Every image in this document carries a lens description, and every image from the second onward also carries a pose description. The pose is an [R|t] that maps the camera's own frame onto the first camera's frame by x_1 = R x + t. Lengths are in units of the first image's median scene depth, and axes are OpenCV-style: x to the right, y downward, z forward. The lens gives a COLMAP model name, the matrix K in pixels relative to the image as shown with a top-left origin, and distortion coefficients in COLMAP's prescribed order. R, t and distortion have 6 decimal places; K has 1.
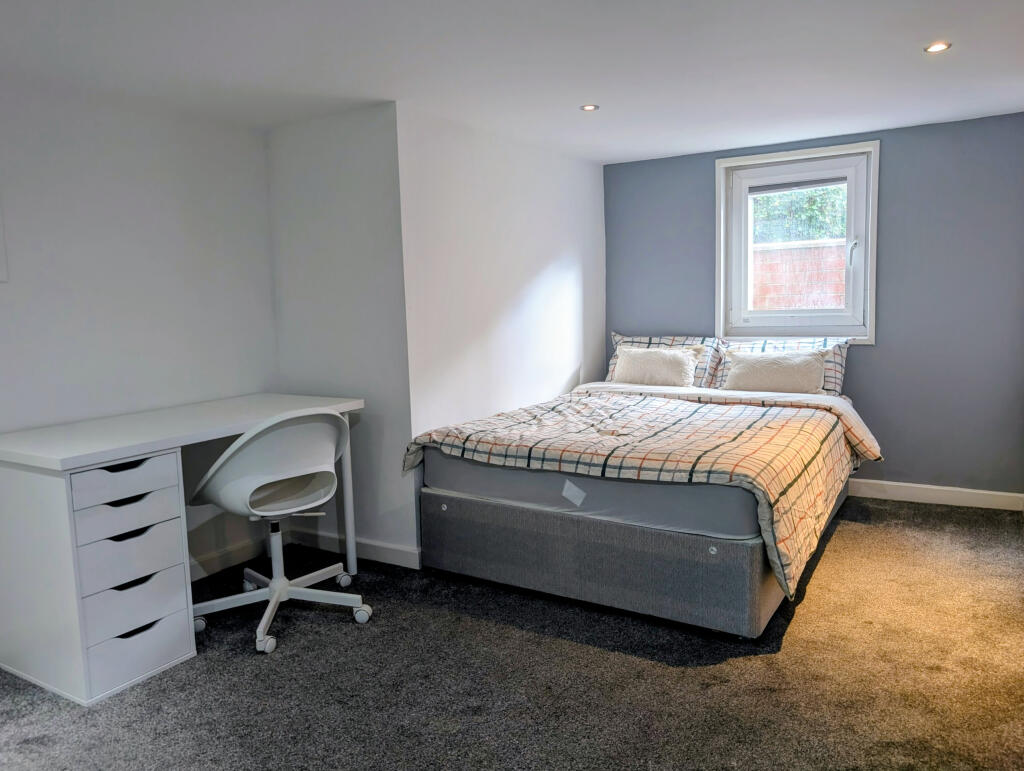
lens RADIAL K [[770.5, 0, 512.0], [0, 770.5, 385.5], [0, 0, 1]] dist [0.003981, 0.000363]
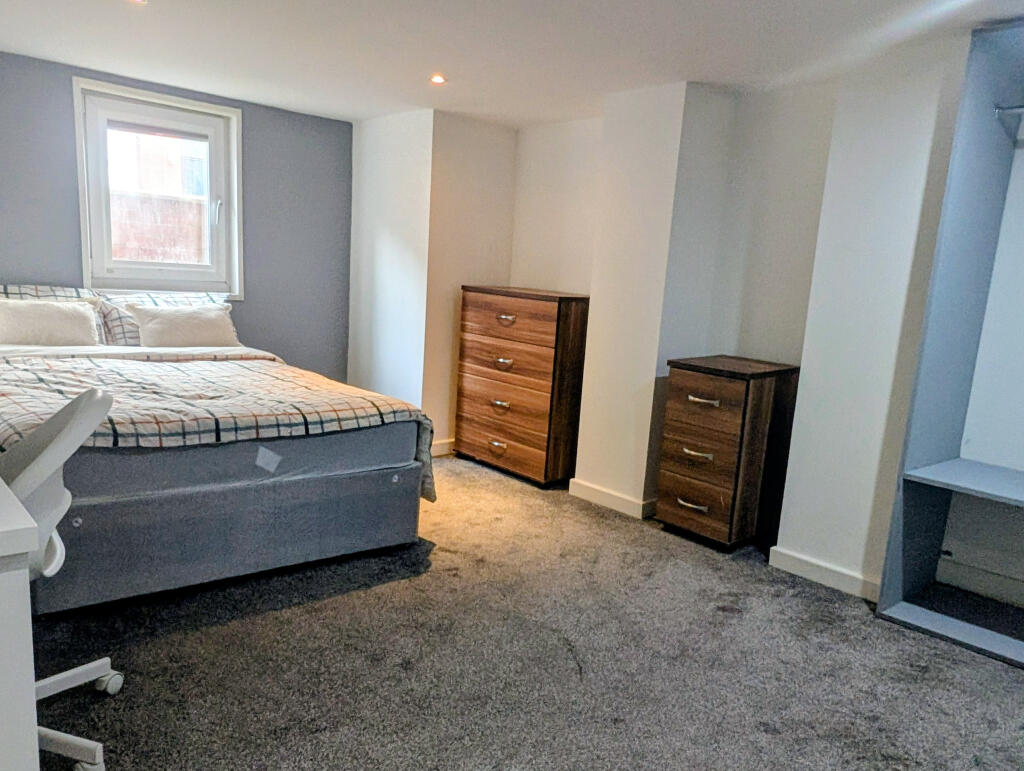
lens RADIAL K [[772.2, 0, 511.8], [0, 772.2, 414.1], [0, 0, 1]] dist [0.046228, 0.003784]
pose [[0.300712, -0.127234, 0.945190, -0.708959], [0.035773, 0.991868, 0.122136, -0.019511], [-0.953044, -0.002916, 0.302819, 0.425209]]
